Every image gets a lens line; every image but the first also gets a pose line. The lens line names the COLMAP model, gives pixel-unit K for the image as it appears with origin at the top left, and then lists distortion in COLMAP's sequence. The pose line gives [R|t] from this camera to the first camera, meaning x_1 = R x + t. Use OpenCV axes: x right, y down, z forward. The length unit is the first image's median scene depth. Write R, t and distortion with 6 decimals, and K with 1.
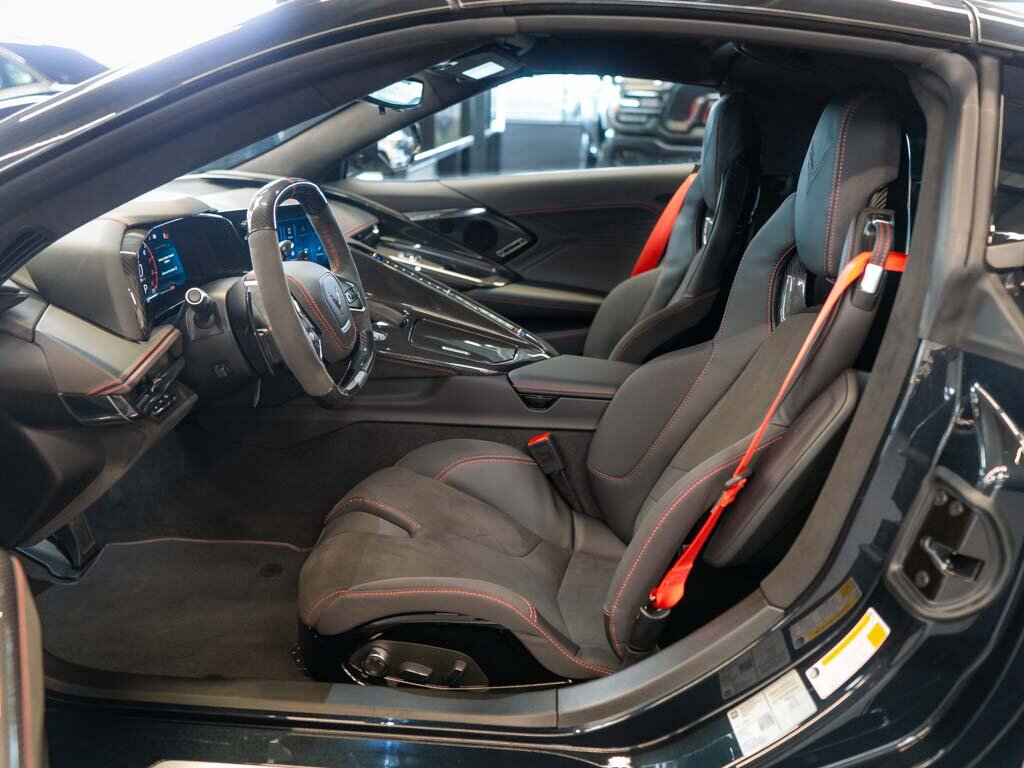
lens RADIAL K [[723.9, 0, 512.0], [0, 723.9, 384.0], [0, 0, 1]] dist [0.000842, -0.004342]
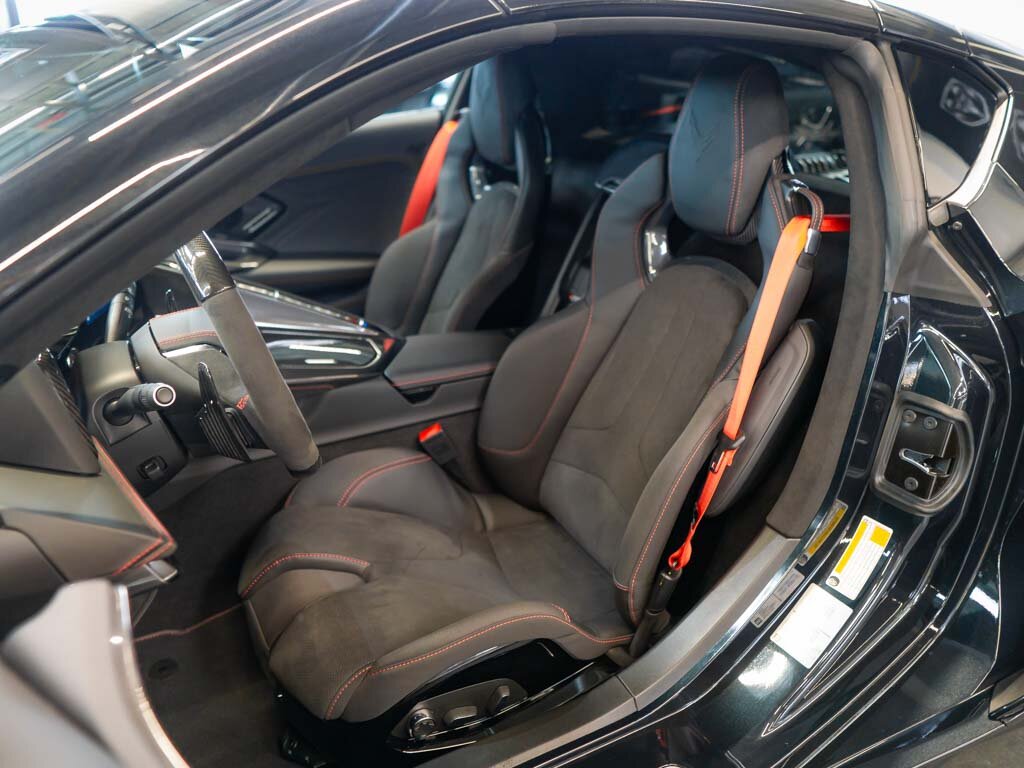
lens RADIAL K [[725.2, 0, 512.0], [0, 725.2, 384.0], [0, 0, 1]] dist [-0.004836, 0.000967]
pose [[0.878045, -0.232535, 0.418289, -0.373081], [0.191126, 0.971677, 0.138974, -0.145119], [-0.438758, -0.042080, 0.897619, 0.139450]]
